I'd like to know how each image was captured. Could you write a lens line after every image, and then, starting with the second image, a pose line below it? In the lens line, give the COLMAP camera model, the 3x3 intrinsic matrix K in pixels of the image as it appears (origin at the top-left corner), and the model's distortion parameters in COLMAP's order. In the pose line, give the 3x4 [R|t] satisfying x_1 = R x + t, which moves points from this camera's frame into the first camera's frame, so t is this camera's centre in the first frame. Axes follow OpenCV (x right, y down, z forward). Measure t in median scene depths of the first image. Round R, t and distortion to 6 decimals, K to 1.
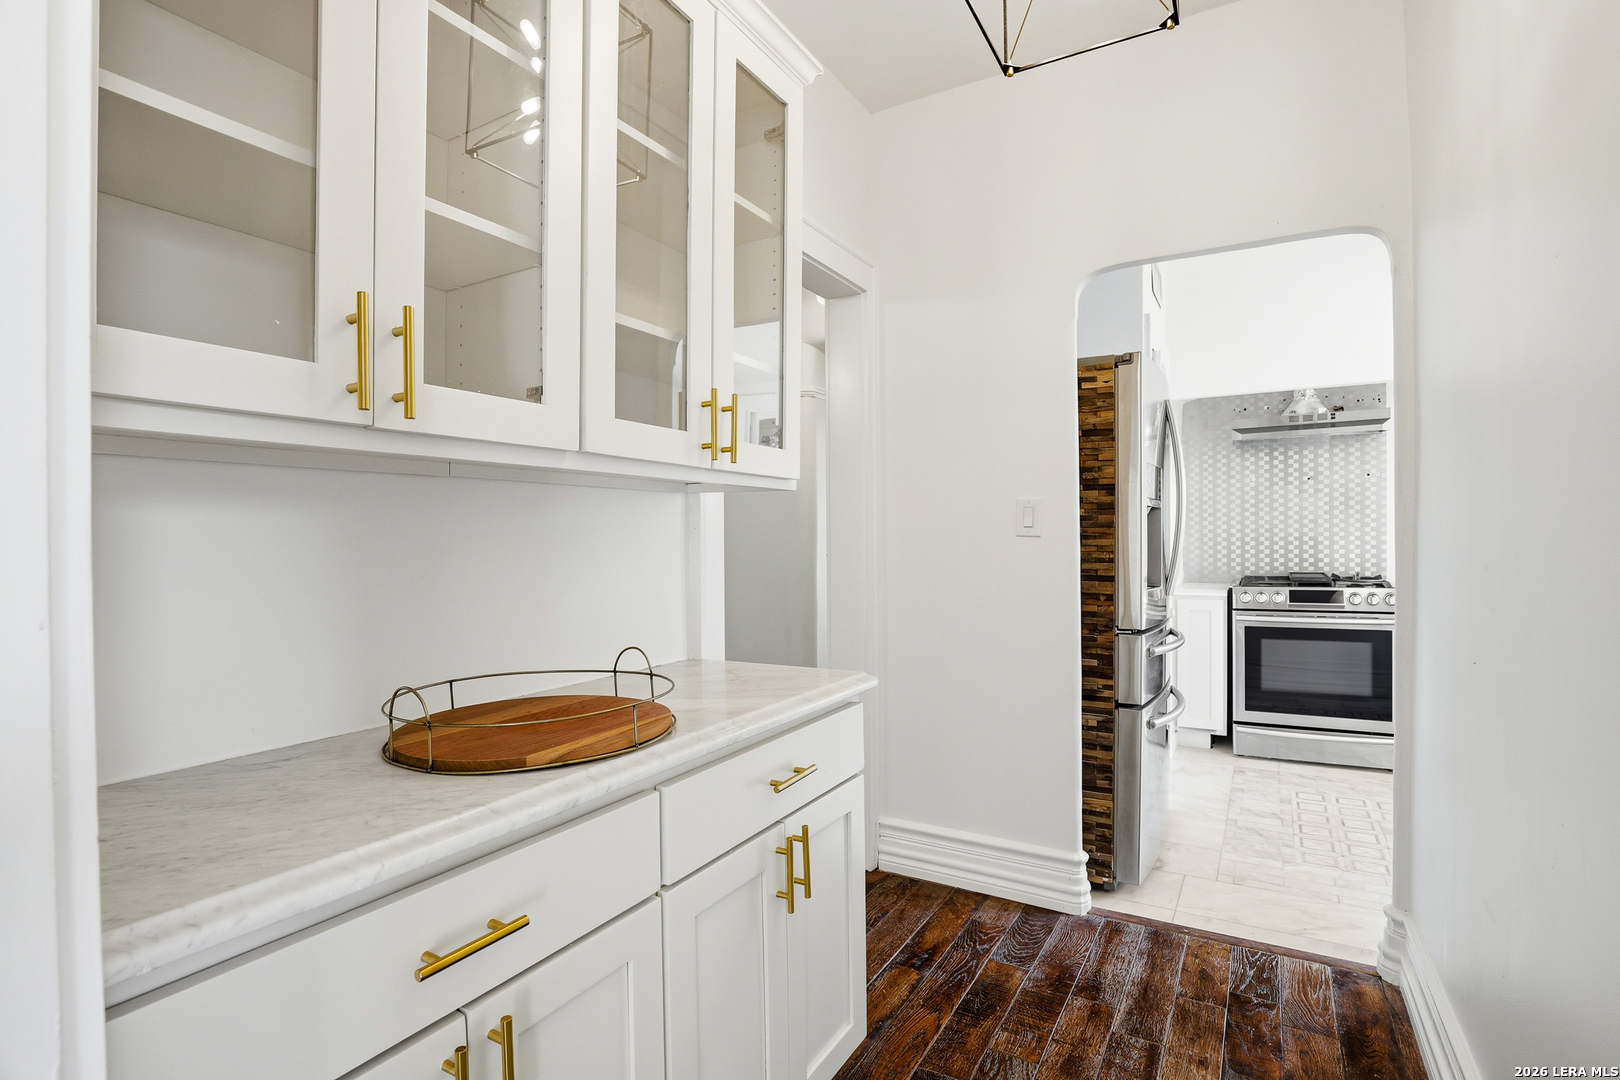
lens RADIAL K [[752.6, 0, 811.8], [0, 752.6, 534.5], [0, 0, 1]] dist [-0.027325, 0.002425]
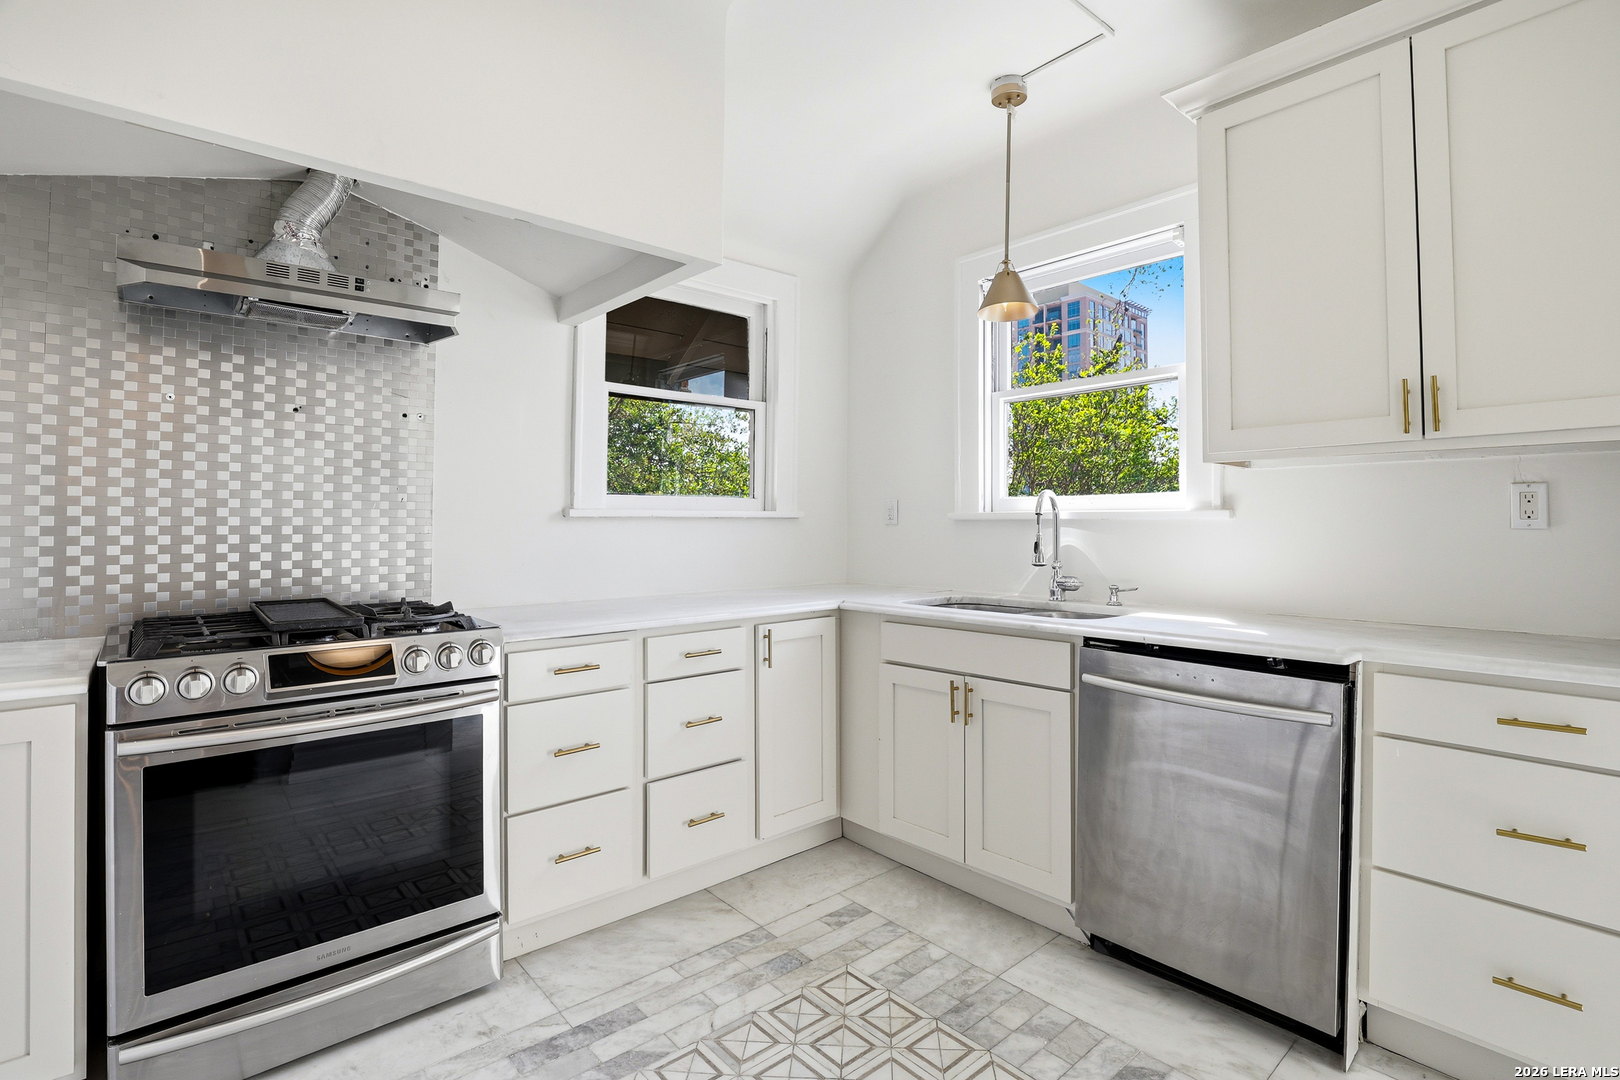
lens RADIAL K [[752.6, 0, 821.0], [0, 752.6, 518.8], [0, 0, 1]] dist [-0.027325, 0.002425]
pose [[0.292714, 0.016556, 0.956057, 0.298494], [-0.012508, 0.999831, -0.013485, 0.000270], [-0.956118, -0.008011, 0.292872, 0.520293]]
